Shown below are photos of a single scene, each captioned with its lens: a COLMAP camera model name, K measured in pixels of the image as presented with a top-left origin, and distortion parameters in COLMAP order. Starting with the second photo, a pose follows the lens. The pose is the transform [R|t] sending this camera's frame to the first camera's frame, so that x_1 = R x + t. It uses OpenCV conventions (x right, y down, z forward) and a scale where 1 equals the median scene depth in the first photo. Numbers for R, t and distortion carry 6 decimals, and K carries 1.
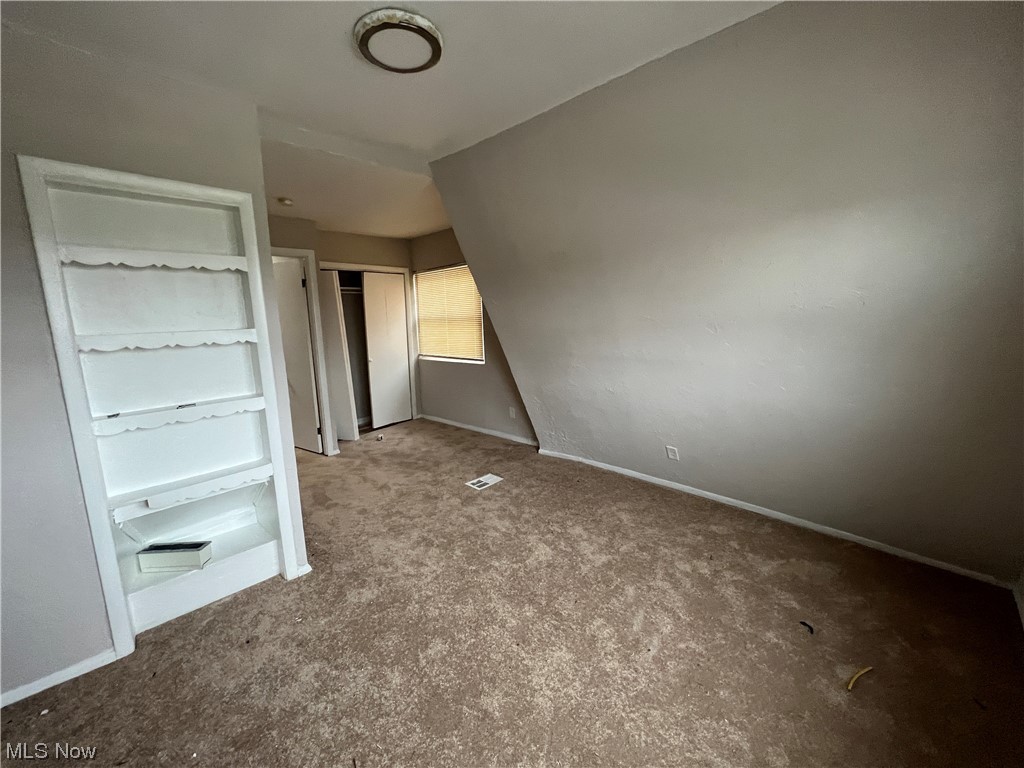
lens RADIAL K [[412.0, 0, 514.2], [0, 412.0, 382.4], [0, 0, 1]] dist [-0.002671, 0.000035]
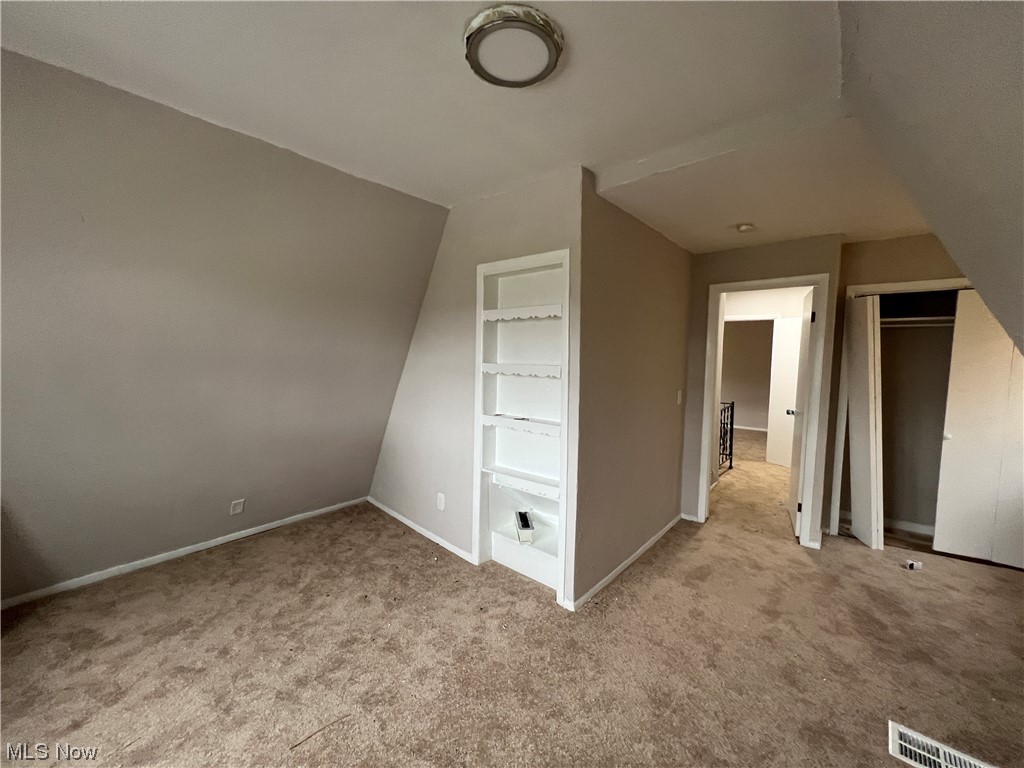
lens RADIAL K [[412.0, 0, 514.7], [0, 412.0, 382.9], [0, 0, 1]] dist [-0.002671, 0.000035]
pose [[0.042509, 0.096396, -0.994435, 0.279078], [-0.183948, 0.979074, 0.087044, -0.090262], [0.982016, 0.179224, 0.059352, 0.459451]]
